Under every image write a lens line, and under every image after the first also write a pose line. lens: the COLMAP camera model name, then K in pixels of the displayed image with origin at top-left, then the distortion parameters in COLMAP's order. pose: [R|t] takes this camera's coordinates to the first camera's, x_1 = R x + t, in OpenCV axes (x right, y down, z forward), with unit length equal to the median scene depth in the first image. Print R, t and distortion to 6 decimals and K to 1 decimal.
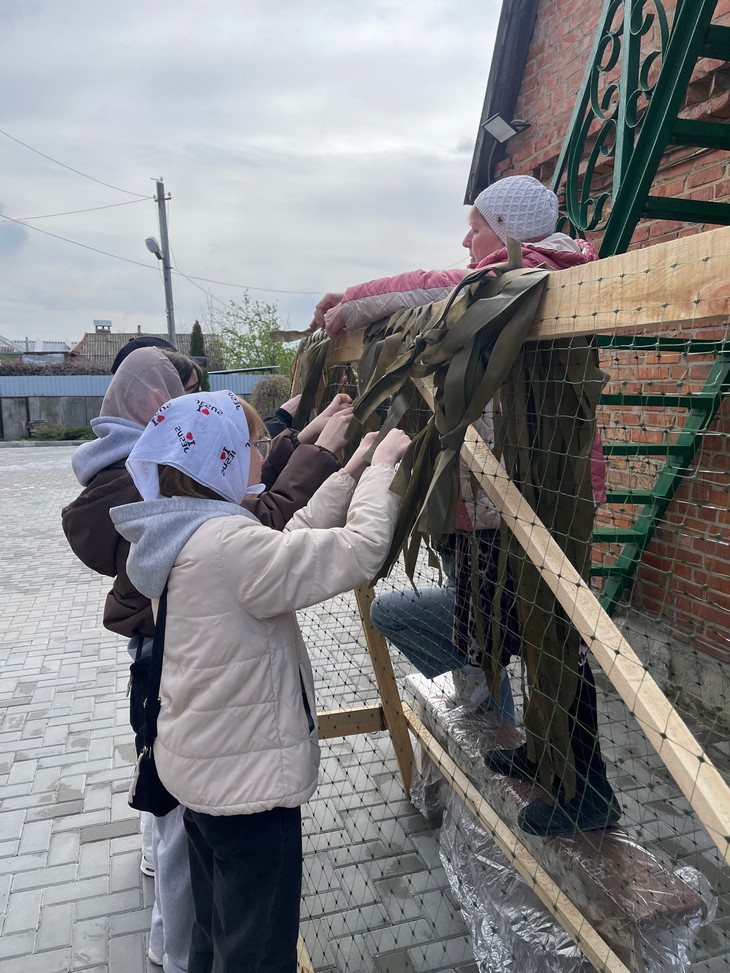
lens RADIAL K [[728.4, 0, 363.3], [0, 728.4, 497.2], [0, 0, 1]] dist [0.081379, -0.101674]
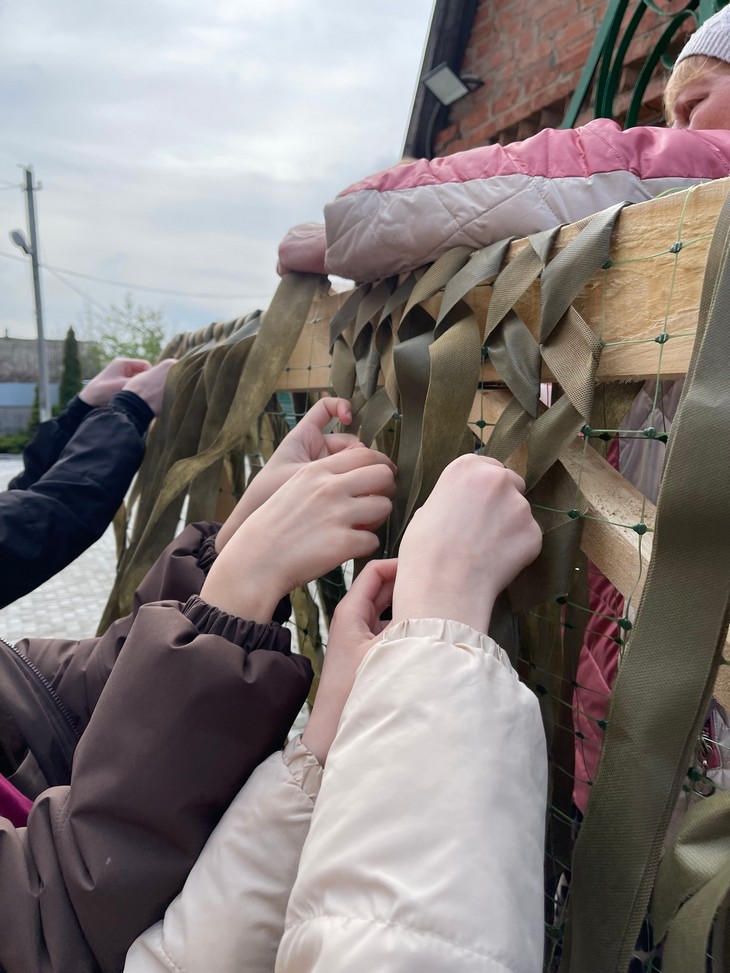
lens RADIAL K [[728.4, 0, 363.3], [0, 728.4, 497.2], [0, 0, 1]] dist [0.081379, -0.101674]
pose [[0.989547, -0.000065, 0.144209, -0.012306], [0.002743, 0.999828, -0.018368, -0.050721], [-0.144183, 0.018571, 0.989377, 0.243636]]
